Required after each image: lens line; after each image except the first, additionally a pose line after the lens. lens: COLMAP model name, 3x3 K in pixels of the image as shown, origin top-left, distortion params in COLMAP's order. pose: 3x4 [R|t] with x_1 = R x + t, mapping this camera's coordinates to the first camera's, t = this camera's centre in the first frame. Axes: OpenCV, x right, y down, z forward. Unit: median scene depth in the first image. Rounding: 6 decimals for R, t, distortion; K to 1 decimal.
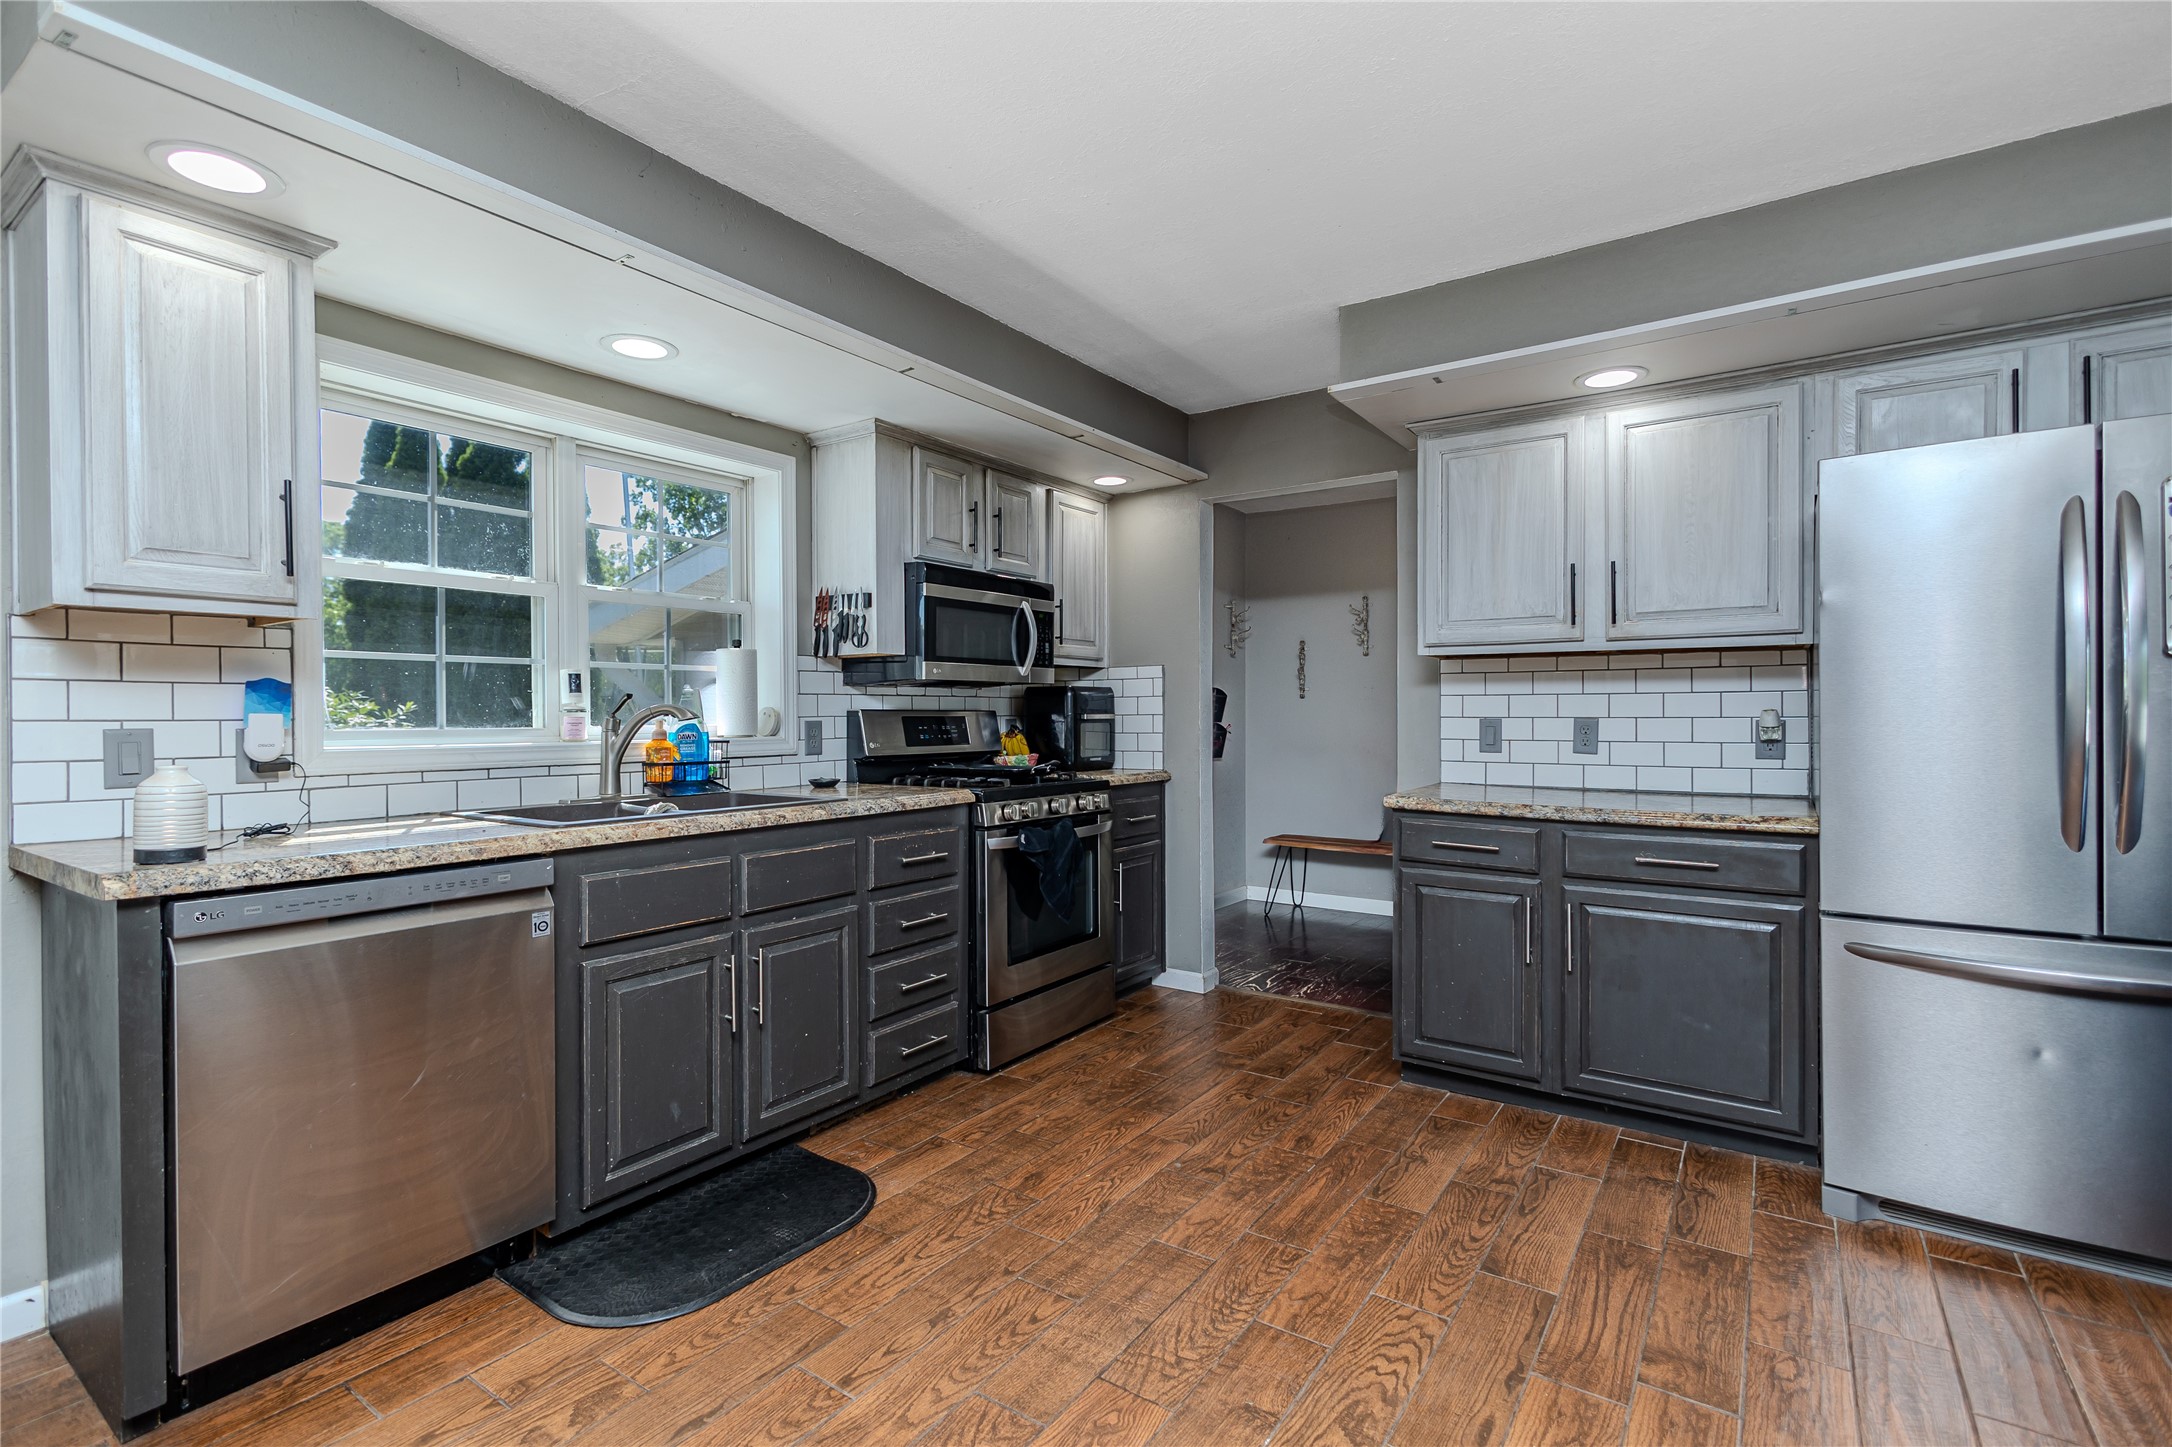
lens RADIAL K [[1003.1, 0, 1088.2], [0, 1003.1, 716.6], [0, 0, 1]] dist [0.009878, -0.003147]
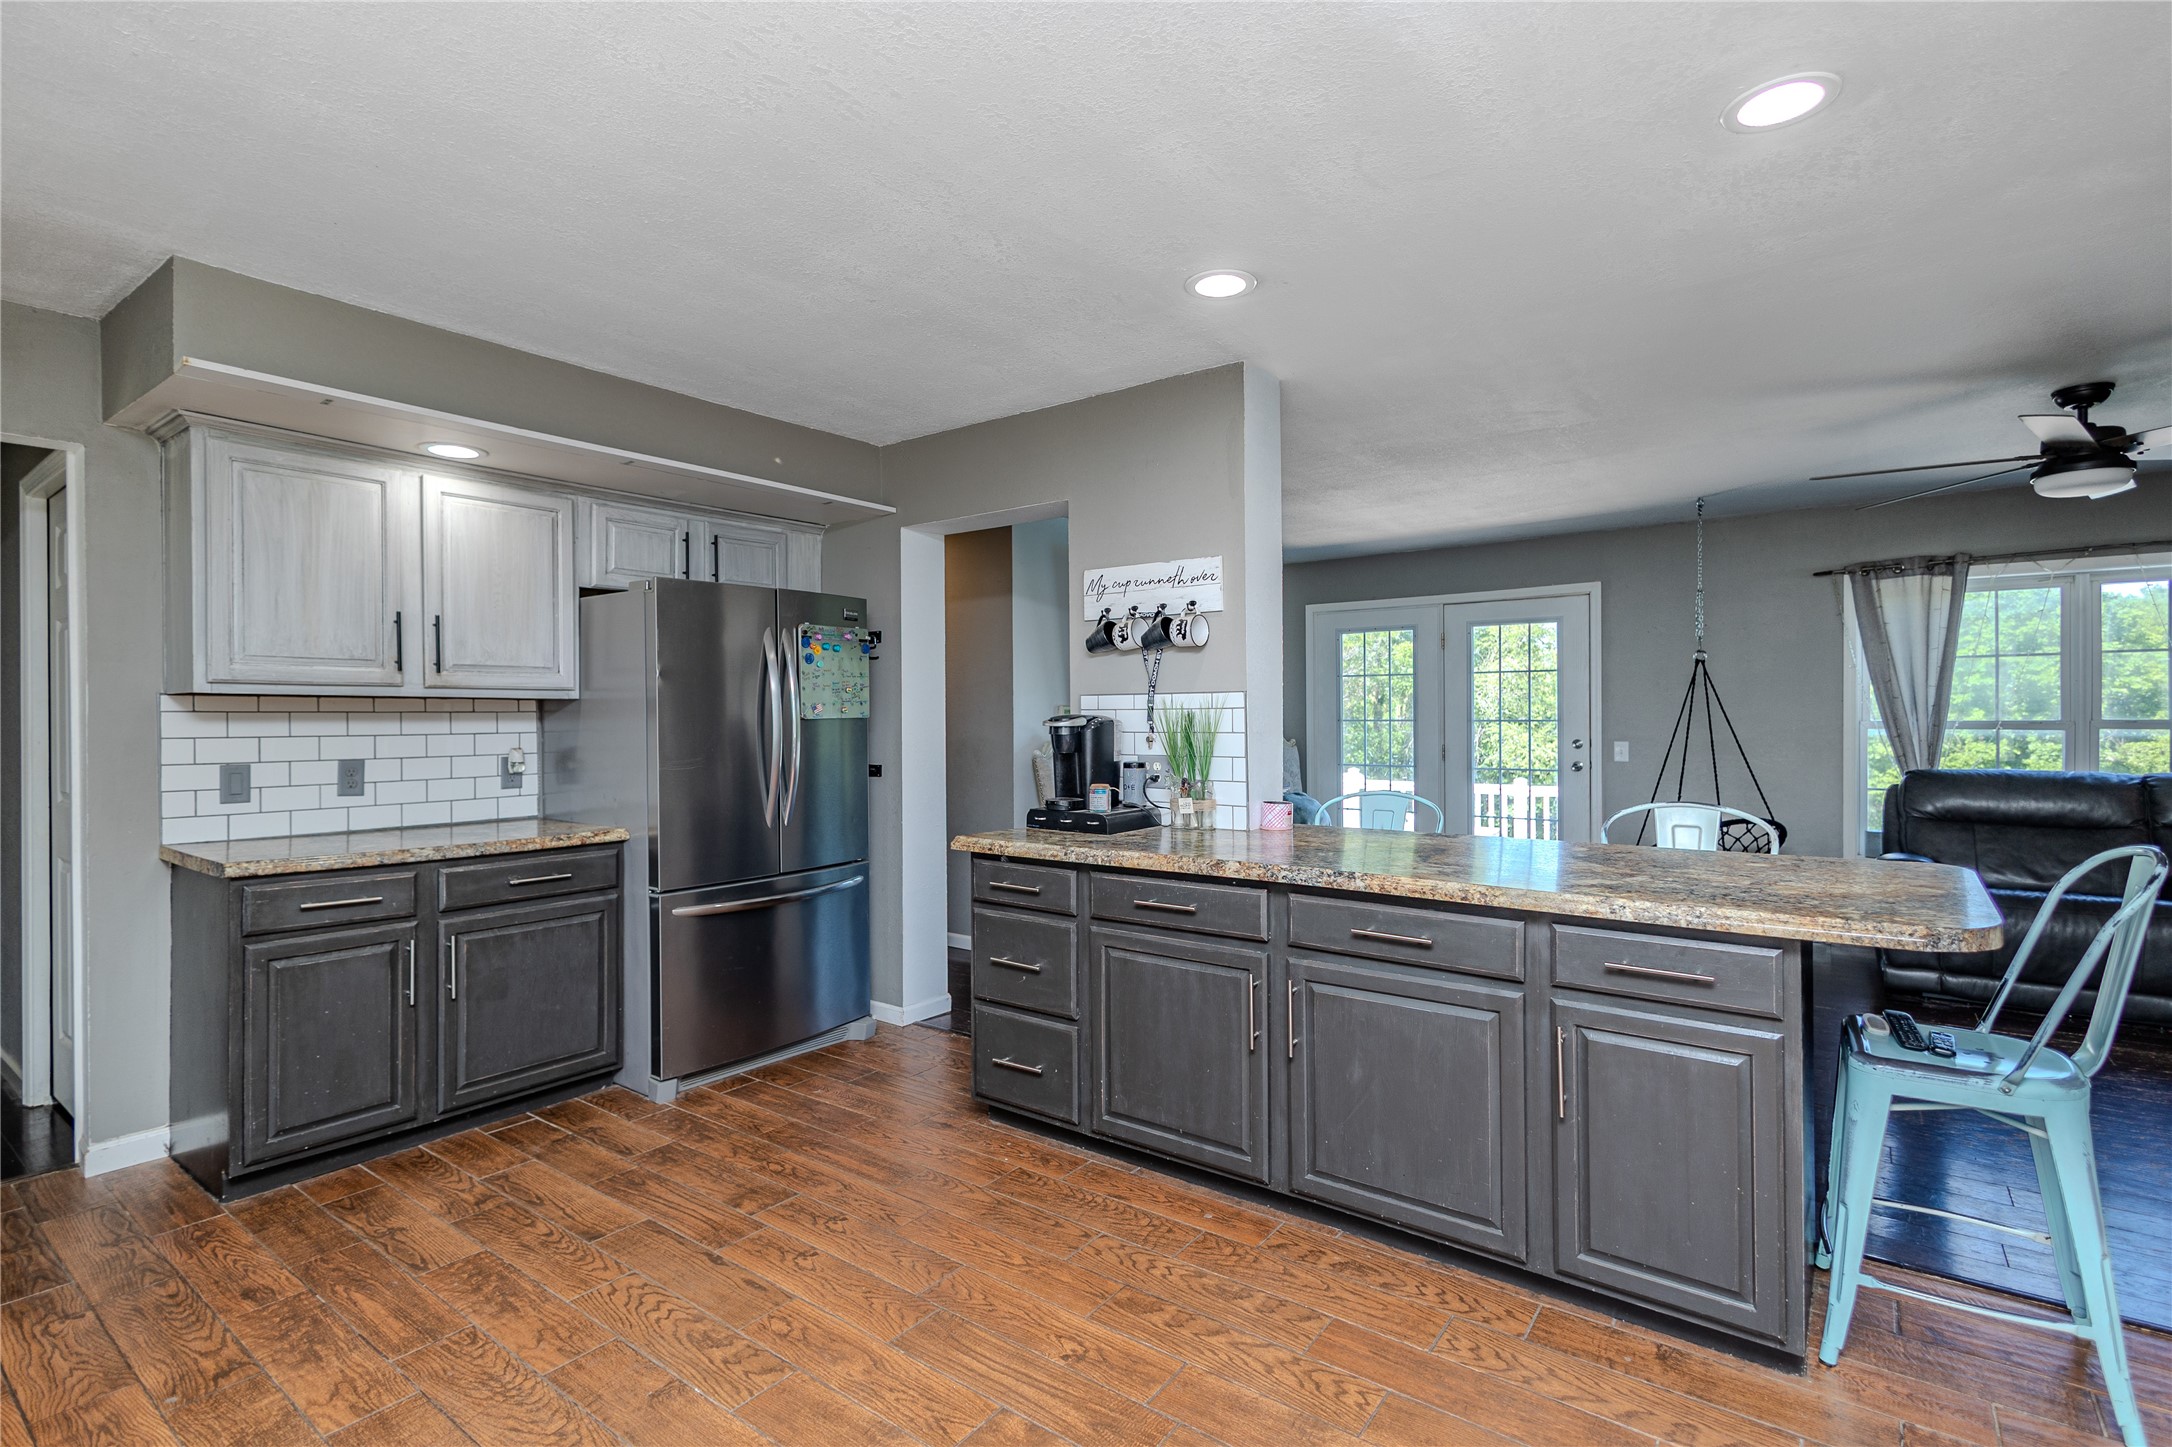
lens RADIAL K [[1003.1, 0, 1084.1], [0, 1003.1, 720.1], [0, 0, 1]] dist [0.009878, -0.003147]
pose [[0.046129, 0.000201, 0.998935, -0.538260], [0.009813, 0.999952, -0.000654, -0.034919], [-0.998887, 0.009833, 0.046125, 0.264225]]
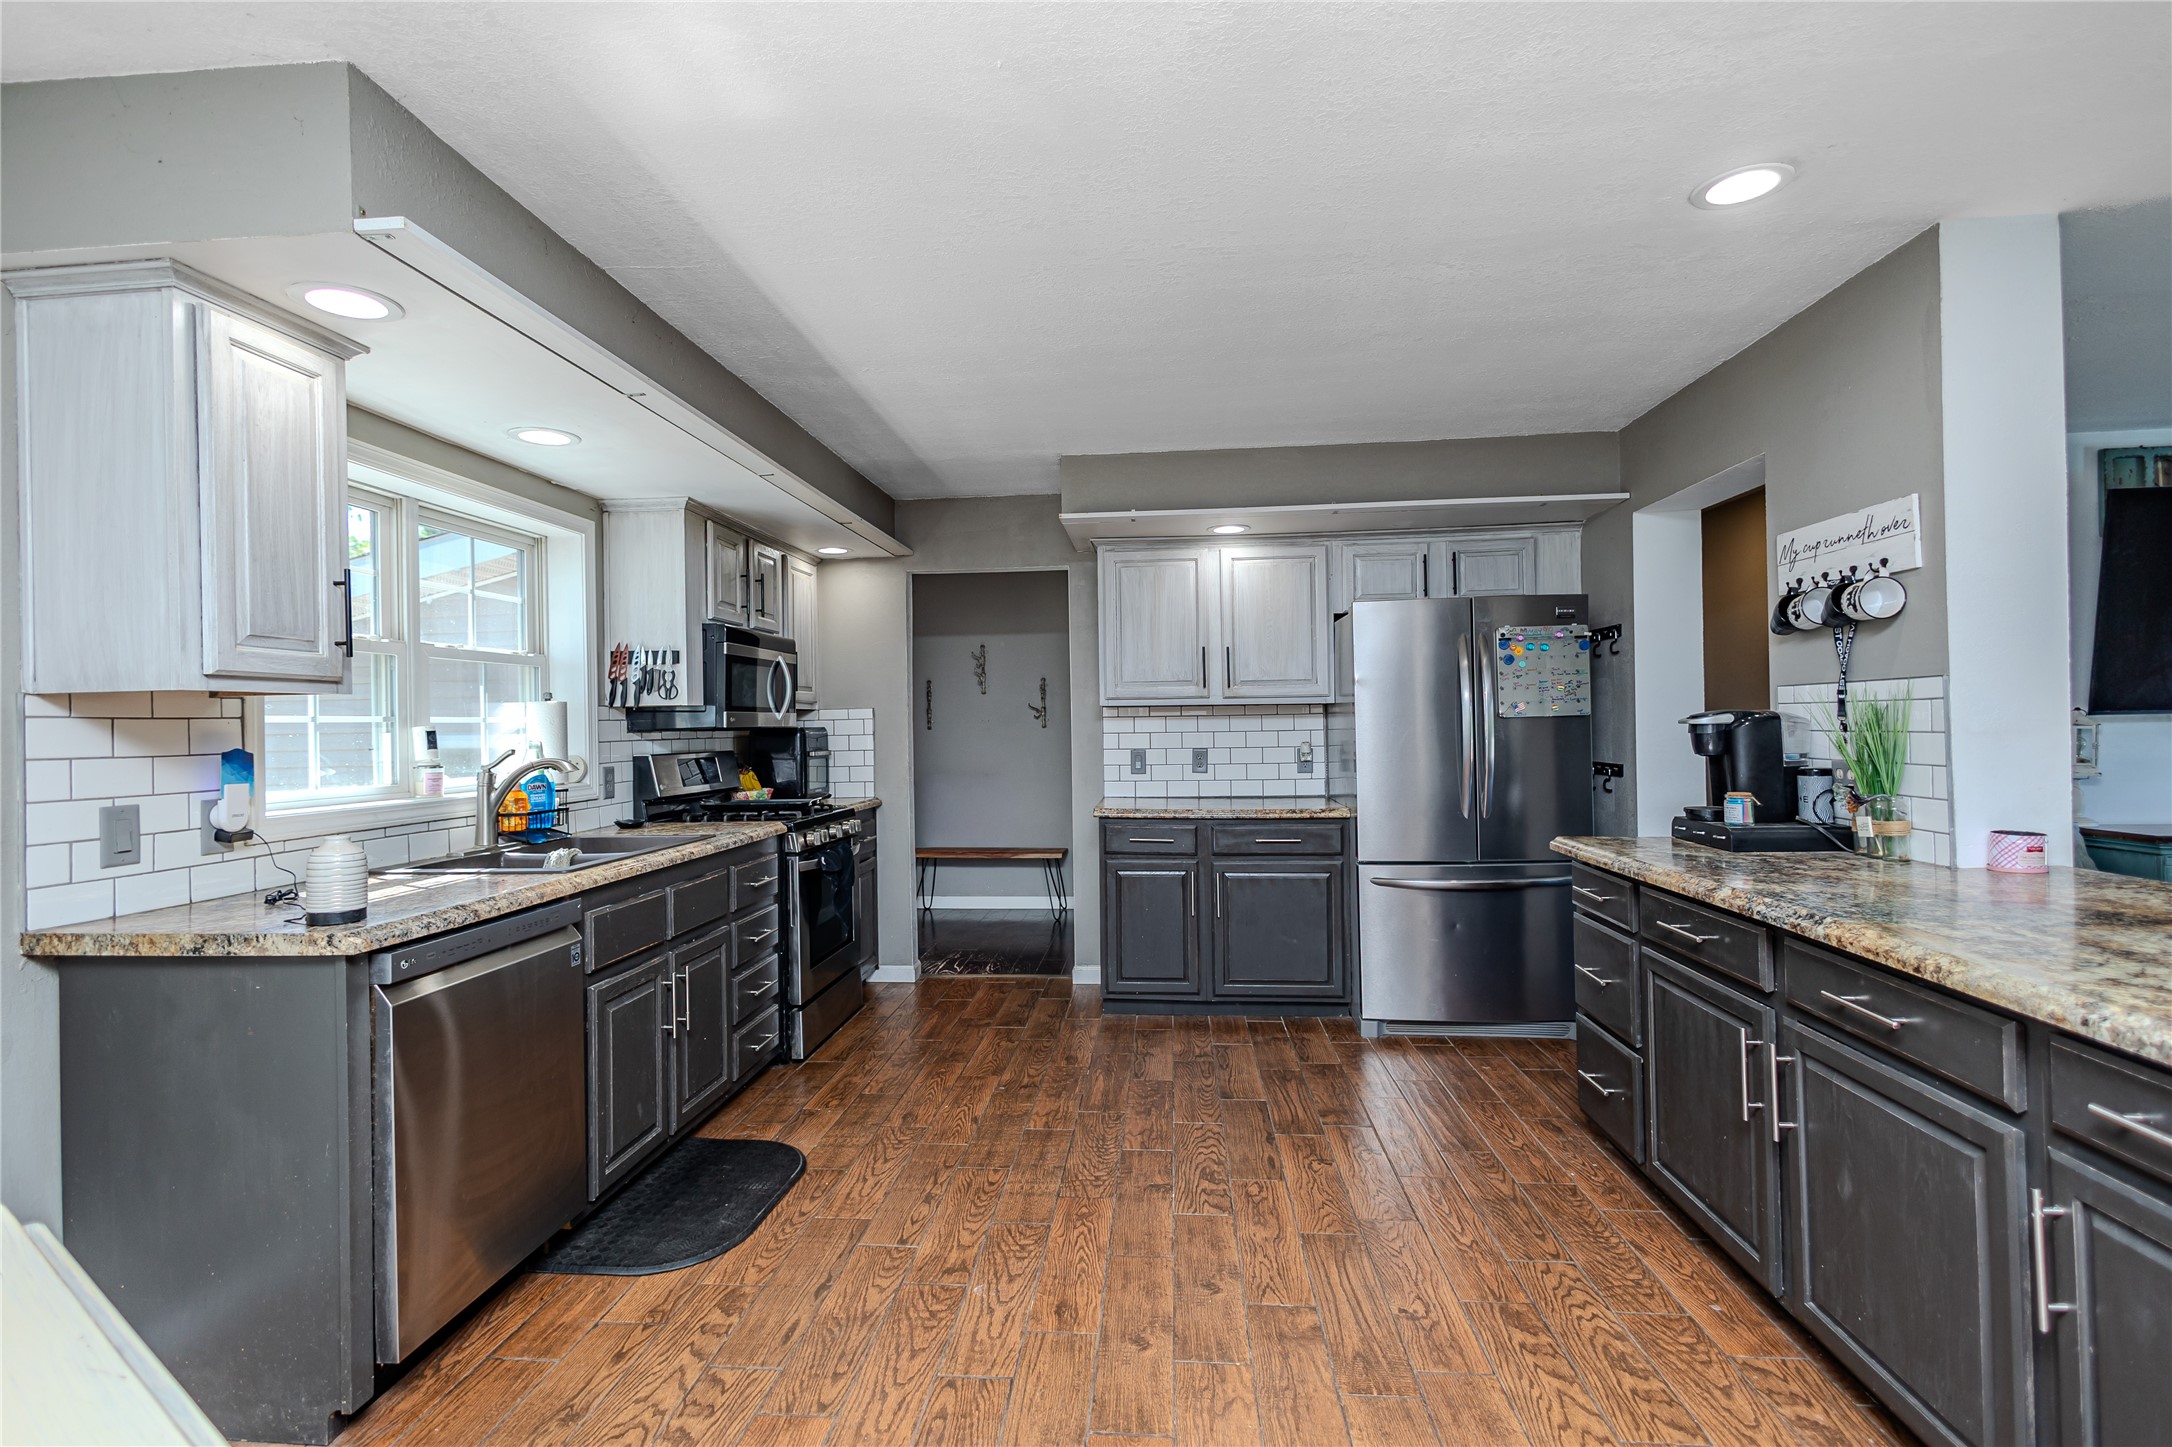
lens RADIAL K [[1003.1, 0, 1097.6], [0, 1003.1, 716.3], [0, 0, 1]] dist [0.009878, -0.003147]
pose [[0.867232, -0.006362, 0.497863, -0.415684], [0.014943, 0.999801, -0.013253, -0.032331], [-0.497679, 0.018933, 0.867154, -0.222062]]
